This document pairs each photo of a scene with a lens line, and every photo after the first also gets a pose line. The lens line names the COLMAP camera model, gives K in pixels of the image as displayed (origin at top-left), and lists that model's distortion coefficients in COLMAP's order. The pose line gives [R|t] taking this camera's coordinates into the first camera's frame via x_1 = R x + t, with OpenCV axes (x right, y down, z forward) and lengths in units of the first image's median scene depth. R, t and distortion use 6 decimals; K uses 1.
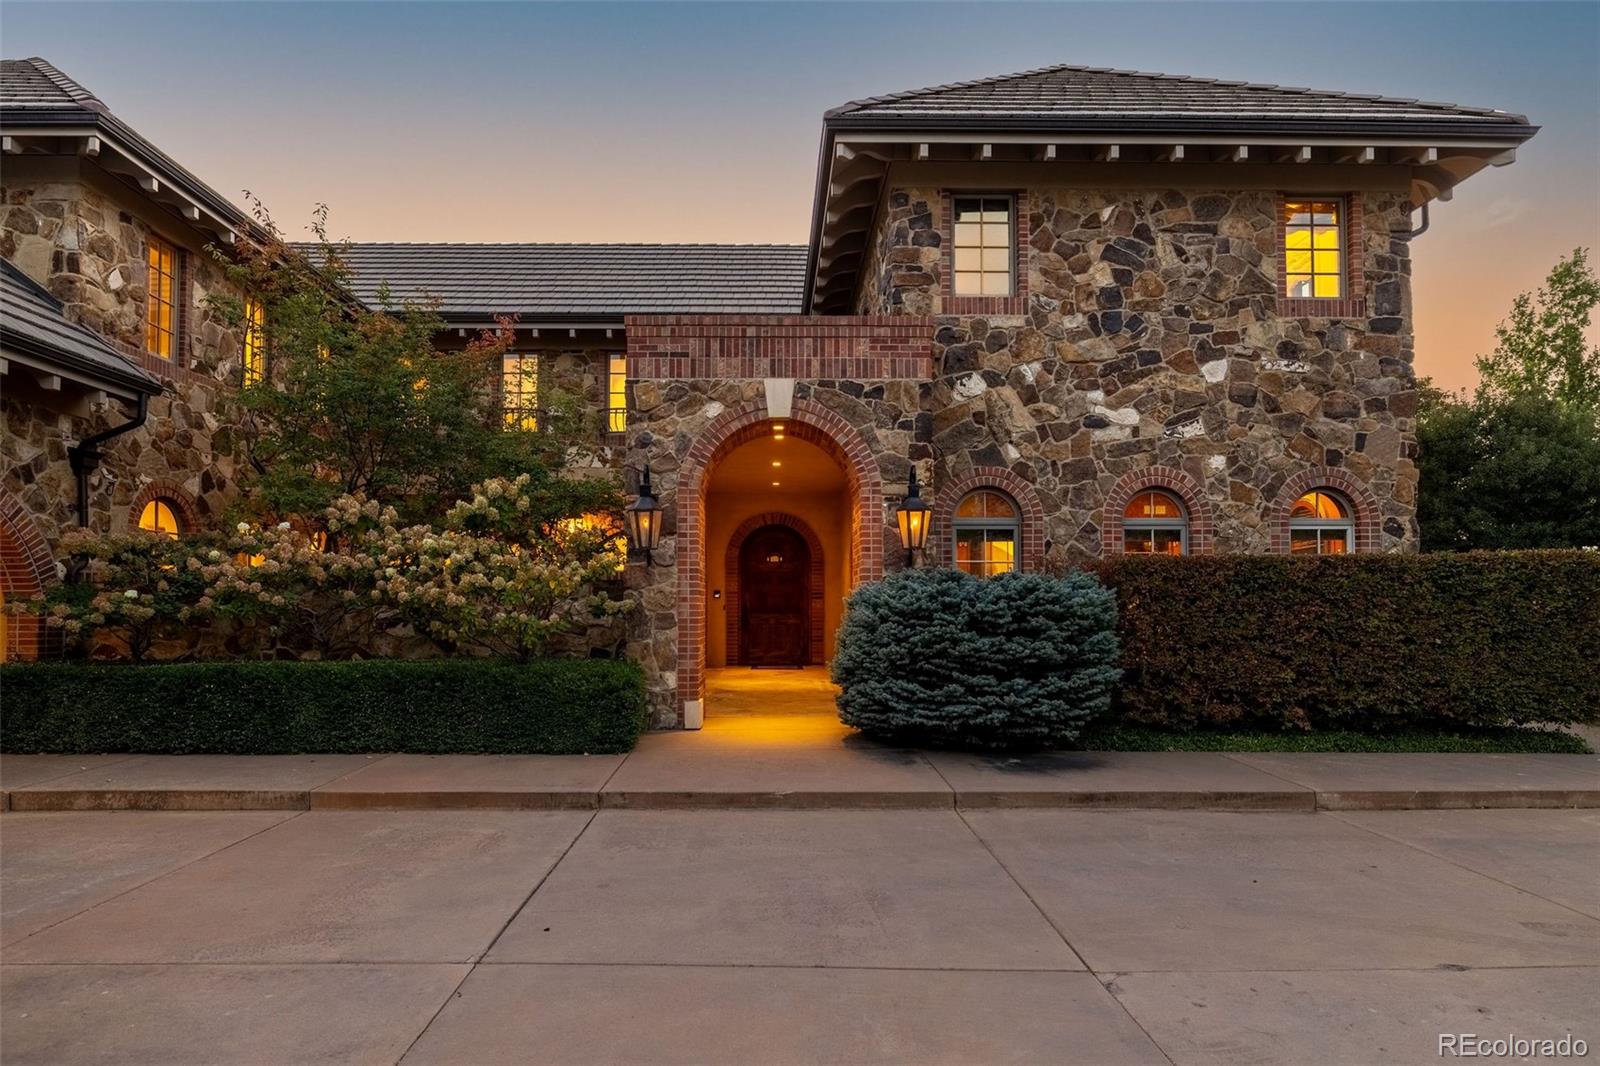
lens RADIAL K [[877.3, 0, 779.6], [0, 877.3, 583.1], [0, 0, 1]] dist [-0.000986, -0.000489]
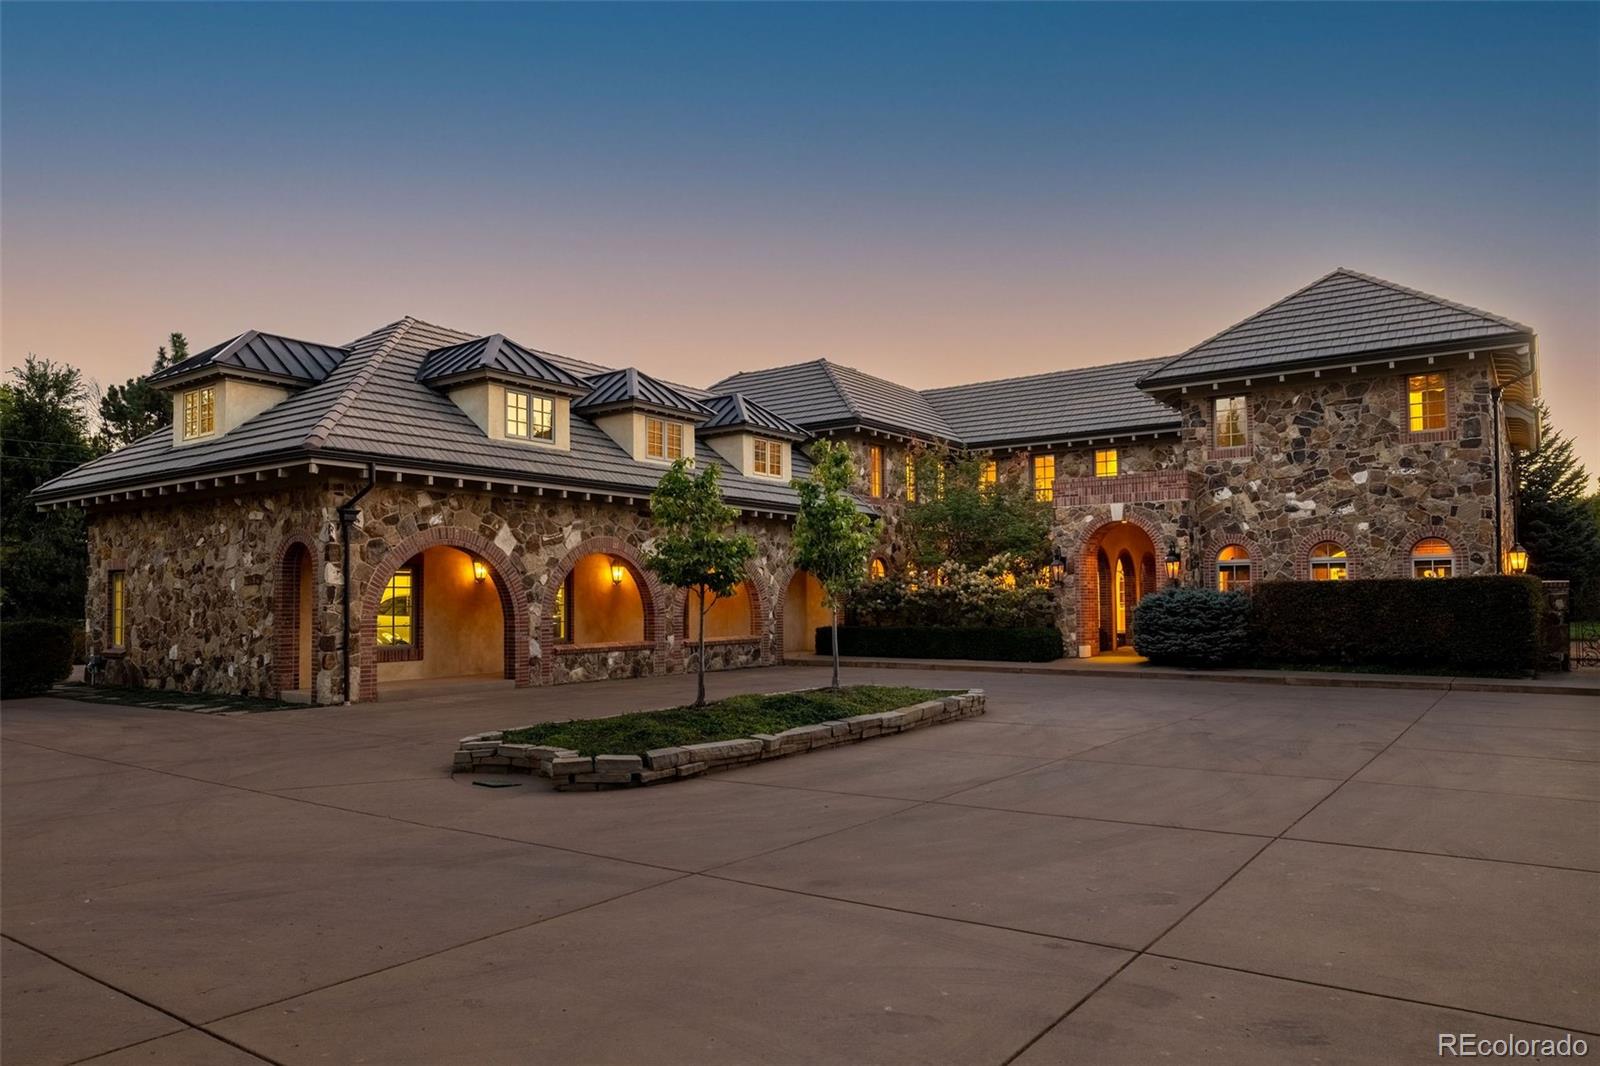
lens RADIAL K [[1052.8, 0, 797.9], [0, 1052.8, 535.5], [0, 0, 1]] dist [-0.000928, -0.000445]
pose [[0.805462, -0.042008, -0.591157, 0.853085], [0.021042, 0.998883, -0.042311, -0.048870], [0.592274, 0.021641, 0.805446, -1.515975]]
